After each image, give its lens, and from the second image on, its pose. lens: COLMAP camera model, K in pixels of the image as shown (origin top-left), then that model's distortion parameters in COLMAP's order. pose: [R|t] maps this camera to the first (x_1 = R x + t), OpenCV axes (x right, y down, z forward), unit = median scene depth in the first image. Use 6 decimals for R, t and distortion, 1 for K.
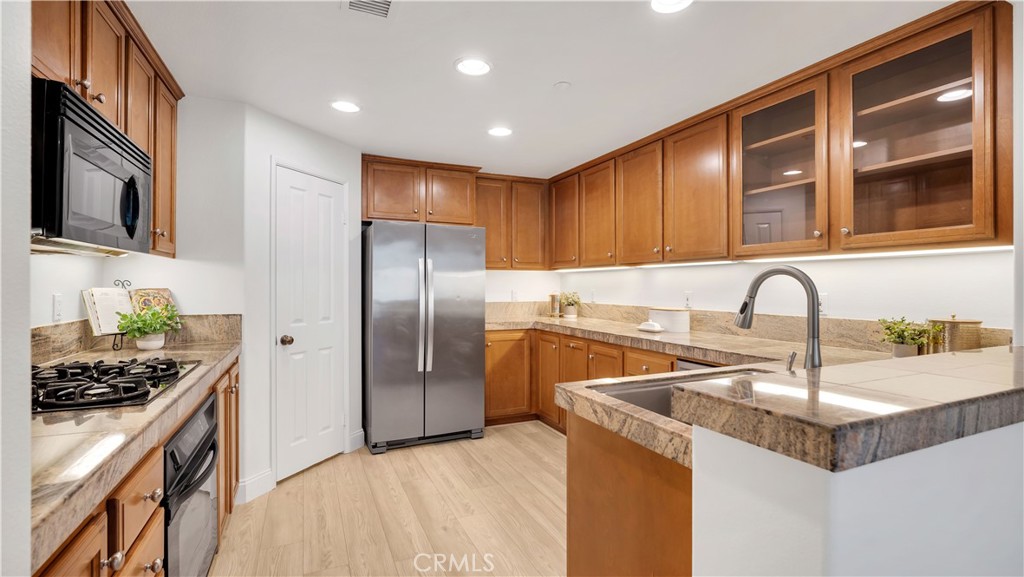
lens RADIAL K [[459.7, 0, 512.0], [0, 459.7, 288.5], [0, 0, 1]] dist [-0.002515, -0.000177]
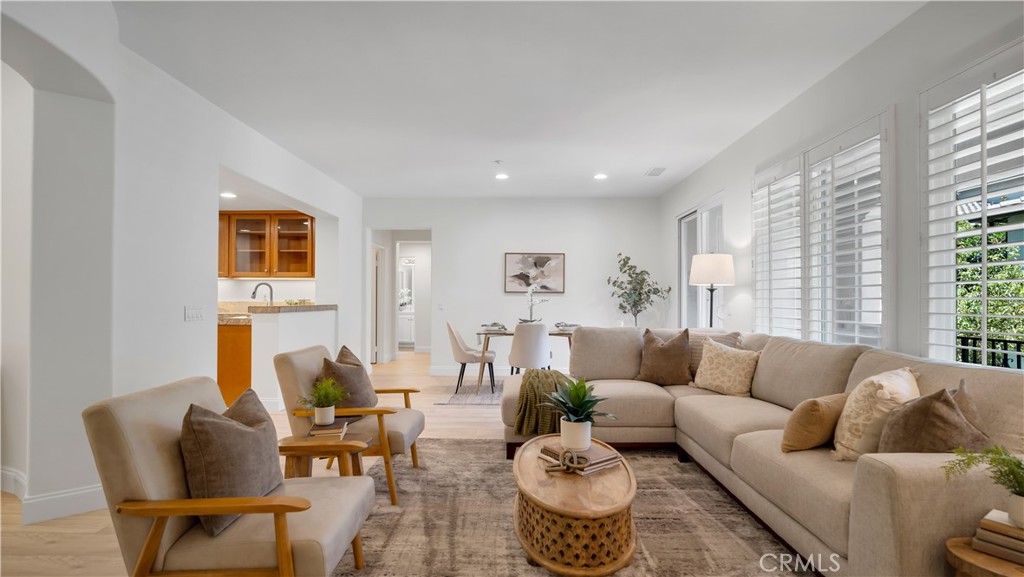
lens RADIAL K [[459.7, 0, 512.0], [0, 459.7, 288.5], [0, 0, 1]] dist [-0.002515, -0.000177]
pose [[0.426998, 0.020083, 0.904030, -1.264577], [-0.000747, 0.999761, -0.021857, 0.052805], [-0.904252, 0.008658, 0.426910, -1.604344]]
